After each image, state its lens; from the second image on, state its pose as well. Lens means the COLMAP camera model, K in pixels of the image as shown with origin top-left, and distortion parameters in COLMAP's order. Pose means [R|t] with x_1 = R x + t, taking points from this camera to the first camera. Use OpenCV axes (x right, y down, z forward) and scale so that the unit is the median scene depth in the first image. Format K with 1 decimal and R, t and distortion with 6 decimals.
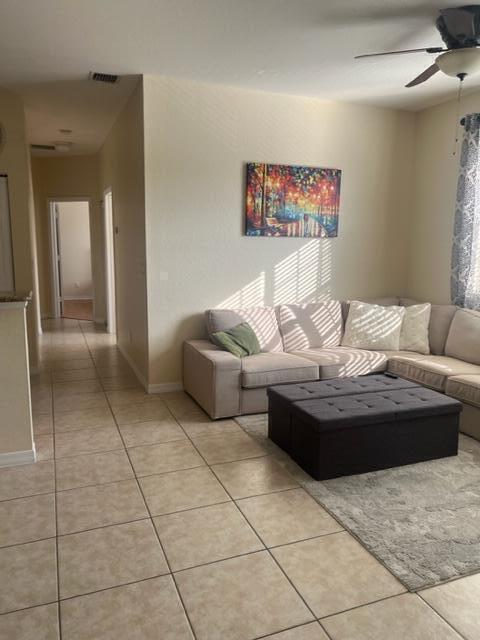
lens RADIAL K [[470.9, 0, 240.0], [0, 470.9, 320.0], [0, 0, 1]] dist [0.084308, -0.121116]
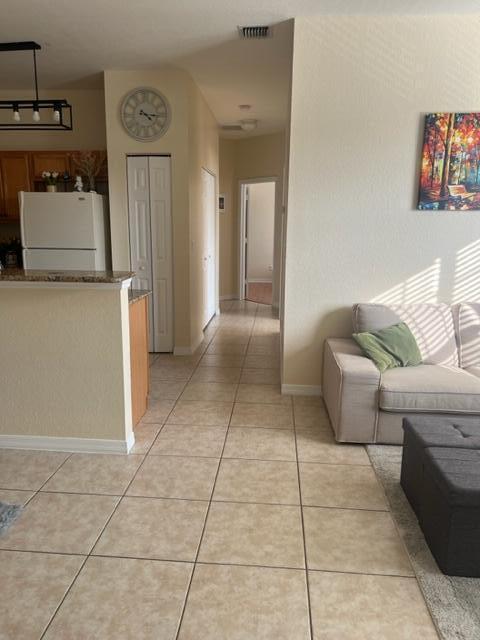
lens RADIAL K [[470.9, 0, 240.0], [0, 470.9, 320.0], [0, 0, 1]] dist [0.084308, -0.121116]
pose [[0.896761, 0.084289, -0.434413, 0.110342], [-0.070636, 0.996370, 0.047509, -0.018463], [0.436840, -0.011919, 0.899460, 0.184157]]
